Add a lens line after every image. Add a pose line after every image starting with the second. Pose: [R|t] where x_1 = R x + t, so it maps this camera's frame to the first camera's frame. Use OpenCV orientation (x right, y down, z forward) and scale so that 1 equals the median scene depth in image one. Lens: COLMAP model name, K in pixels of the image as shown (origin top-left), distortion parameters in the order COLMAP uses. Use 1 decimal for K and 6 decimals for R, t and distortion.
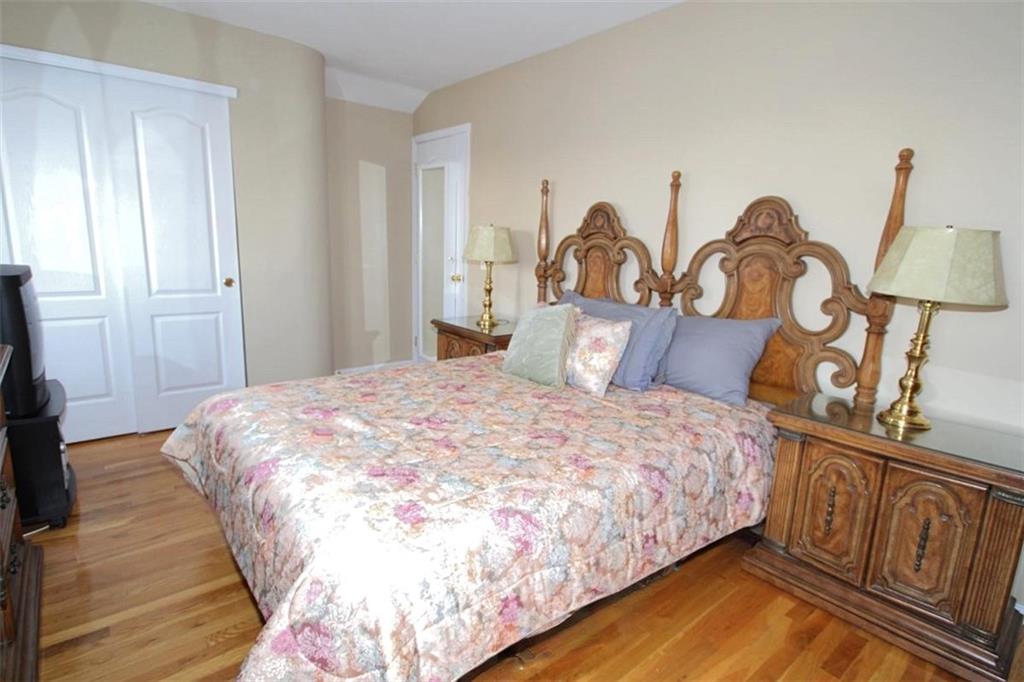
lens RADIAL K [[495.5, 0, 516.0], [0, 495.5, 337.5], [0, 0, 1]] dist [0.003382, 0.000499]
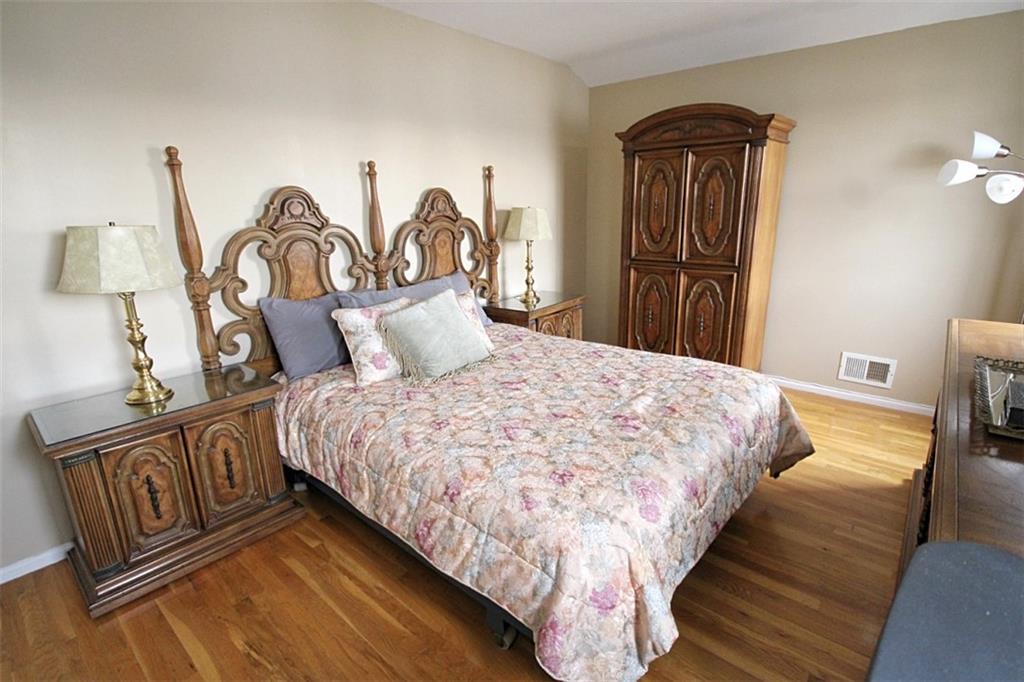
lens RADIAL K [[489.3, 0, 512.0], [0, 489.3, 341.0], [0, 0, 1]] dist [-0.109732, 0.000319]
pose [[-0.133912, -0.272984, 0.952653, -0.927329], [0.225266, 0.927761, 0.297516, -0.237330], [-0.965051, 0.254441, -0.062744, 0.974133]]
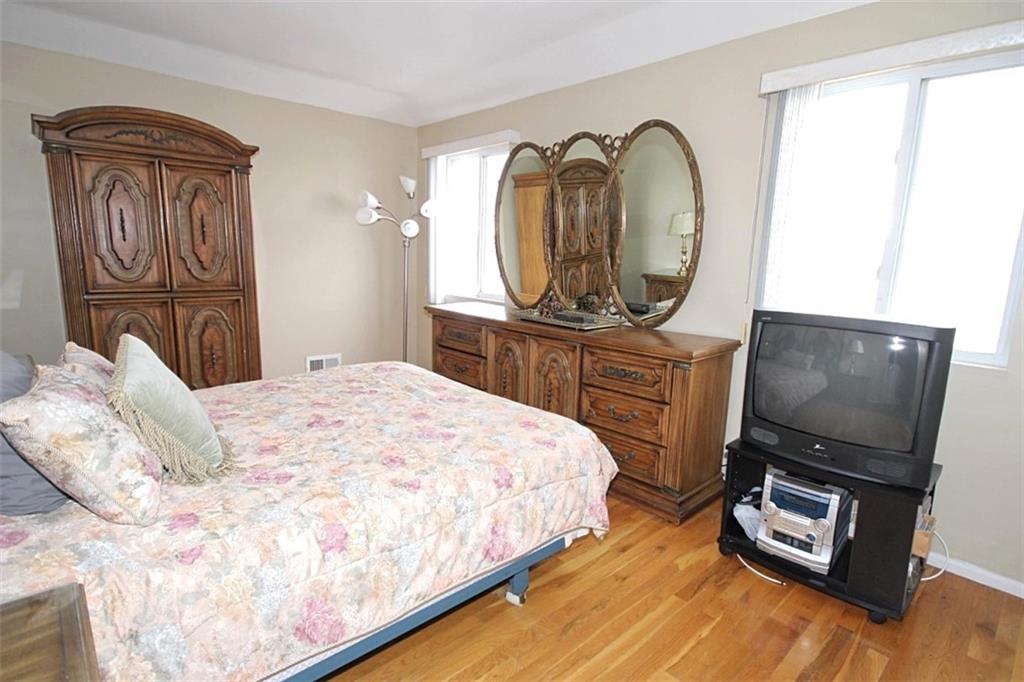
lens RADIAL K [[495.5, 0, 516.0], [0, 495.5, 337.5], [0, 0, 1]] dist [0.003382, 0.000499]
pose [[-0.996228, -0.055655, -0.066581, -0.365034], [-0.076246, 0.927747, 0.365337, -0.346556], [0.041438, 0.369036, -0.928491, 1.642563]]
